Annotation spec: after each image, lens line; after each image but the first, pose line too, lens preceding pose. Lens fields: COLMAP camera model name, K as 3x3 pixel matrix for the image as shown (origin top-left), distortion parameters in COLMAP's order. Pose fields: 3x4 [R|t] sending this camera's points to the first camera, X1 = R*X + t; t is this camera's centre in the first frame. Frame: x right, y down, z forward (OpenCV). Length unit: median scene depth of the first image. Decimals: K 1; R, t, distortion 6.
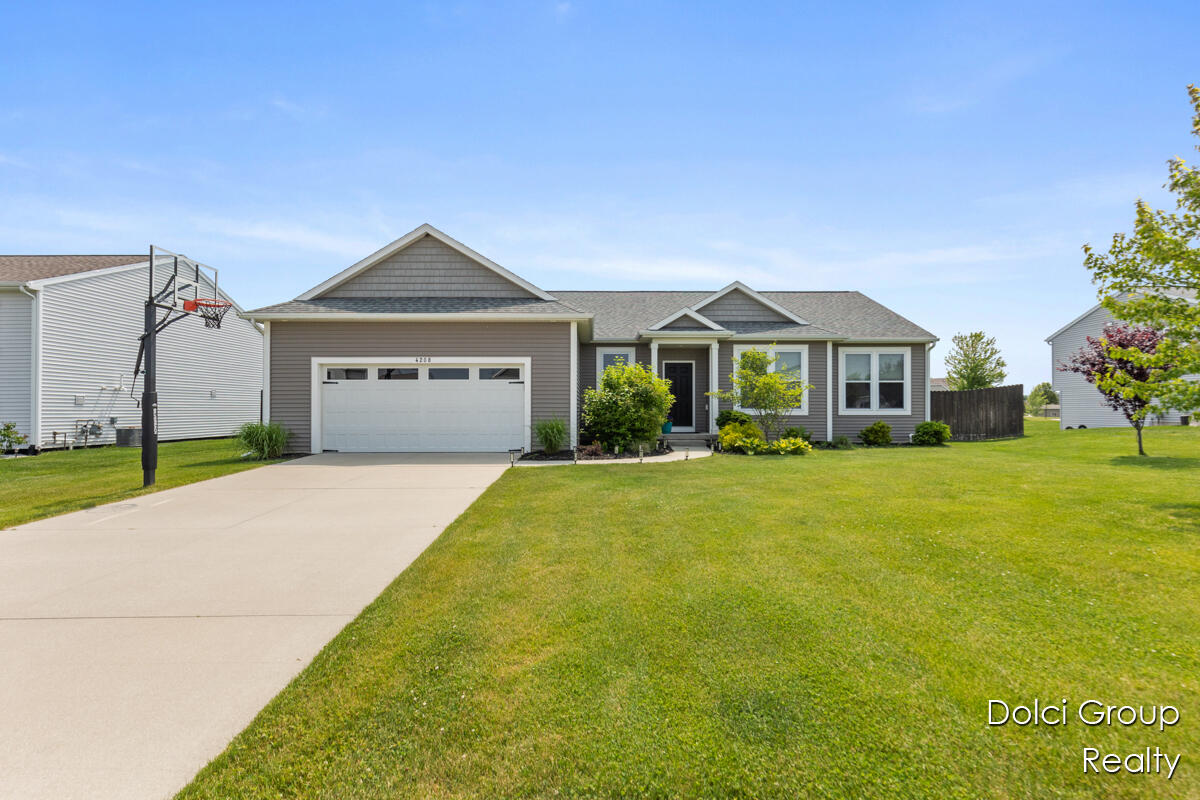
lens RADIAL K [[538.6, 0, 600.0], [0, 538.6, 400.0], [0, 0, 1]] dist [-0.000846, 0.000198]
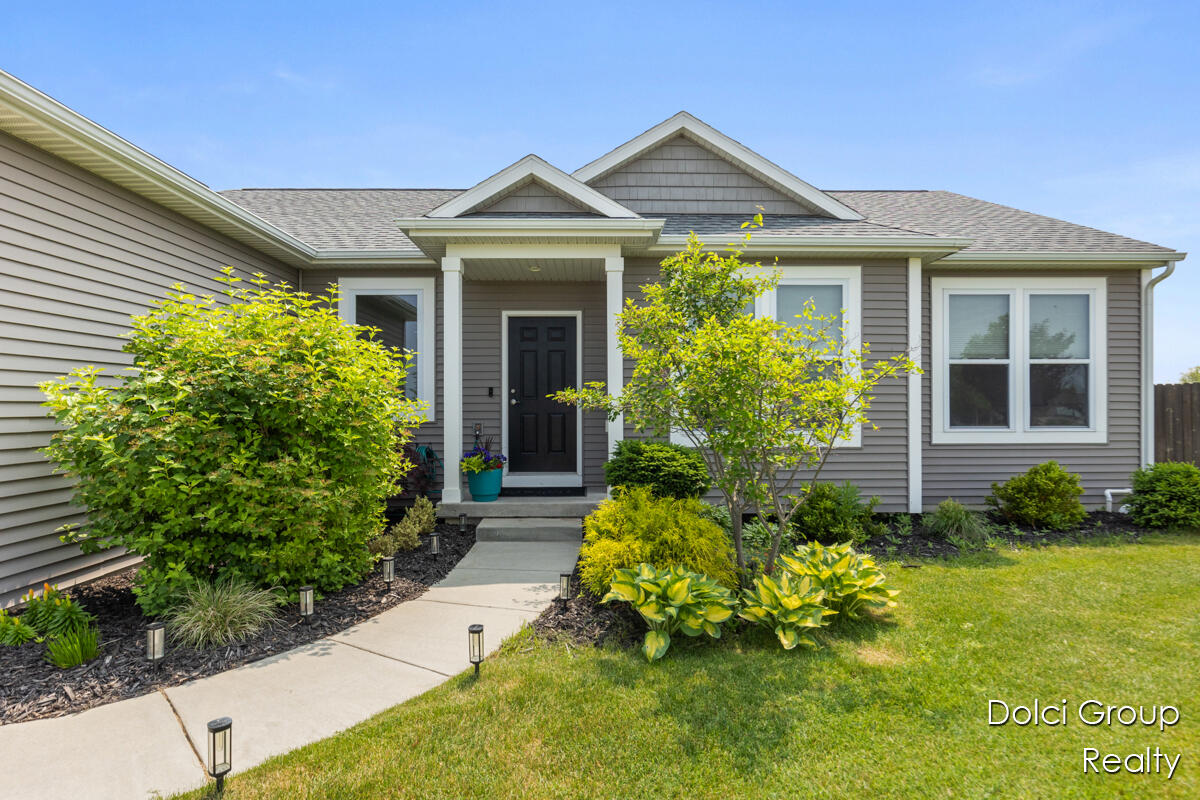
lens RADIAL K [[634.1, 0, 600.0], [0, 634.1, 400.0], [0, 0, 1]] dist [0.001351, 0.000236]
pose [[0.999814, -0.001975, 0.019189, 0.182531], [0.001900, 0.999990, 0.003940, -0.007614], [-0.019197, -0.003902, 0.999808, 0.525896]]
